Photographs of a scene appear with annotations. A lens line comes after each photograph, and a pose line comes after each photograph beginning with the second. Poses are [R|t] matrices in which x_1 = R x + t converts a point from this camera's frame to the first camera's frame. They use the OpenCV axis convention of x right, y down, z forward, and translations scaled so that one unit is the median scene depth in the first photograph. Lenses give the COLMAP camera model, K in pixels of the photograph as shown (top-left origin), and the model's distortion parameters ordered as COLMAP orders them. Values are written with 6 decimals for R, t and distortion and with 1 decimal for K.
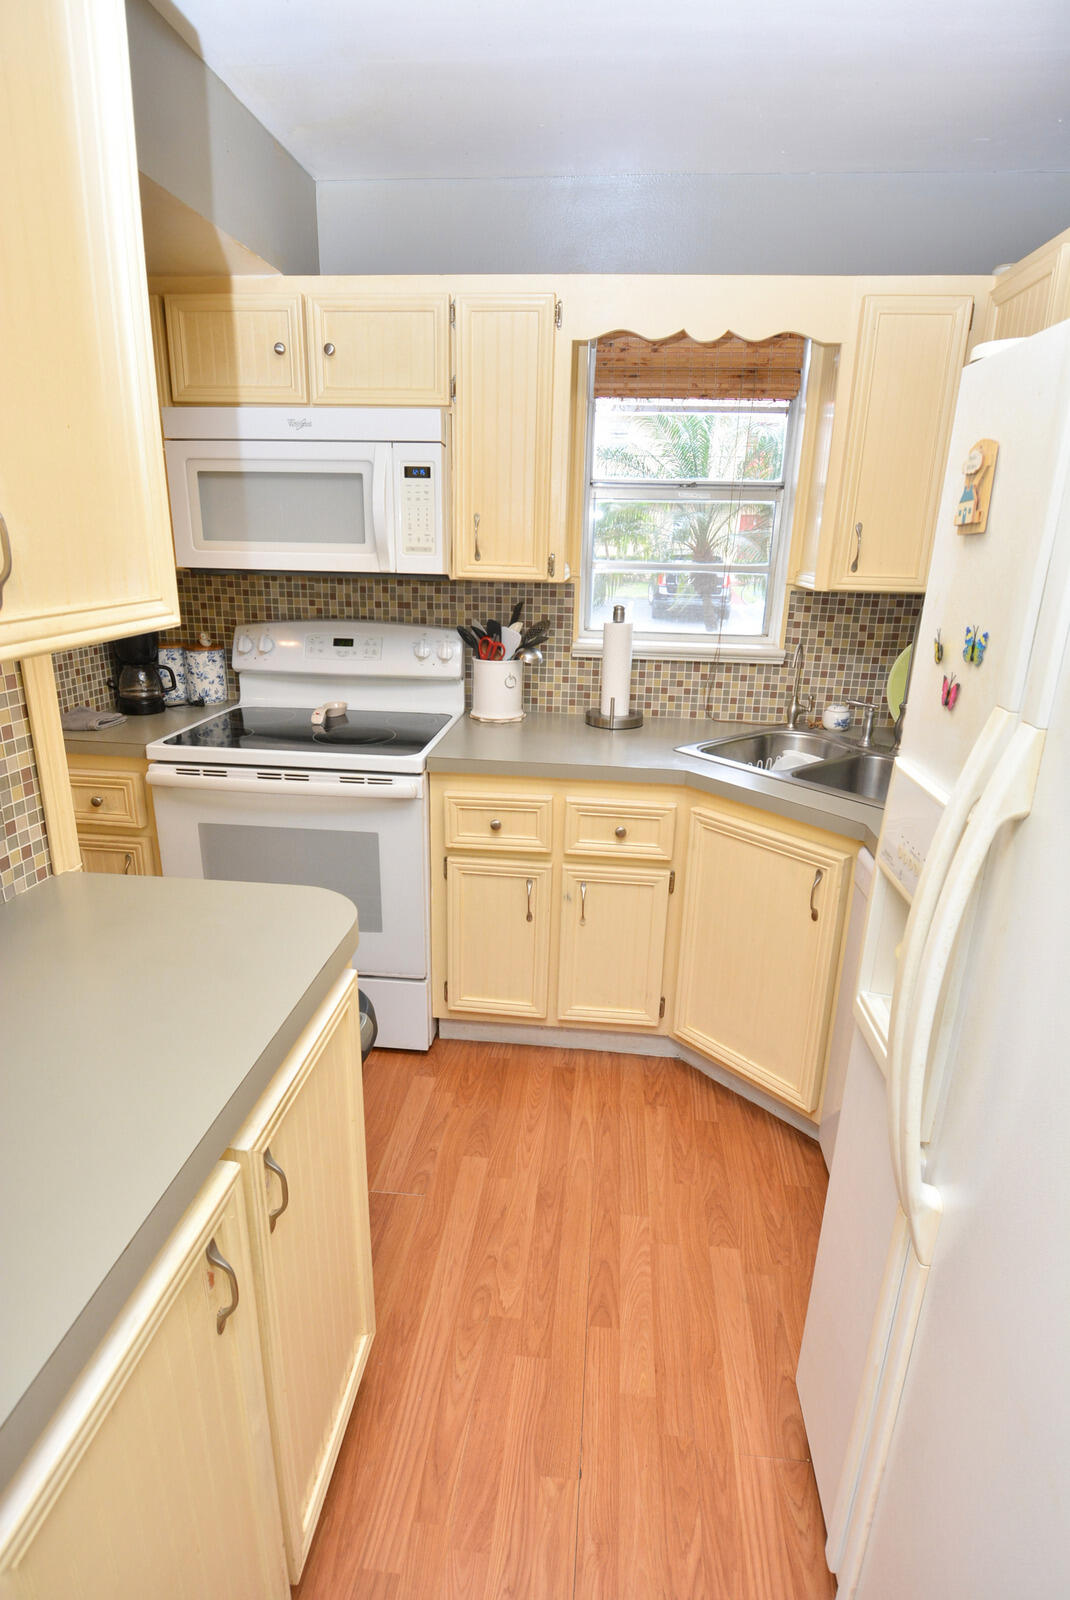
lens RADIAL K [[848.3, 0, 536.5], [0, 848.3, 791.3], [0, 0, 1]] dist [0.024155, -0.032751]
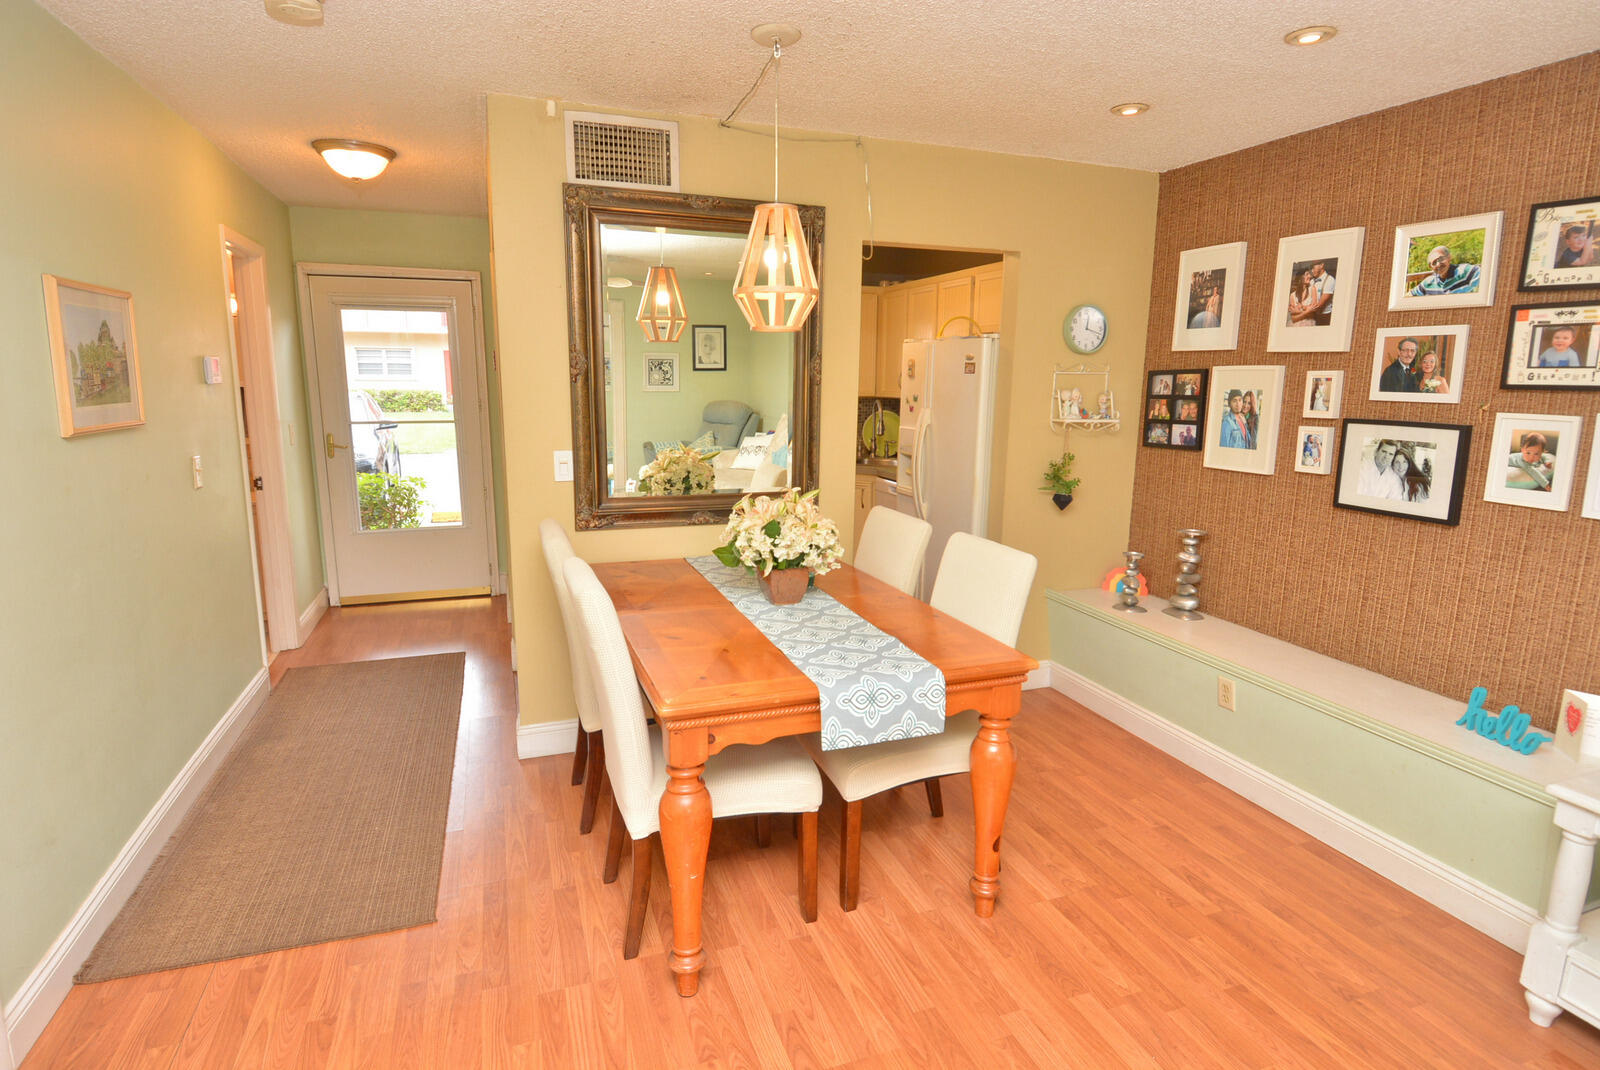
lens RADIAL K [[840.8, 0, 802.5], [0, 840.8, 533.2], [0, 0, 1]] dist [0.023135, -0.031909]
pose [[0.900075, -0.090080, 0.426322, -1.093495], [0.131323, 0.988985, -0.068289, 0.417248], [-0.415475, 0.117451, 0.901990, -1.500423]]
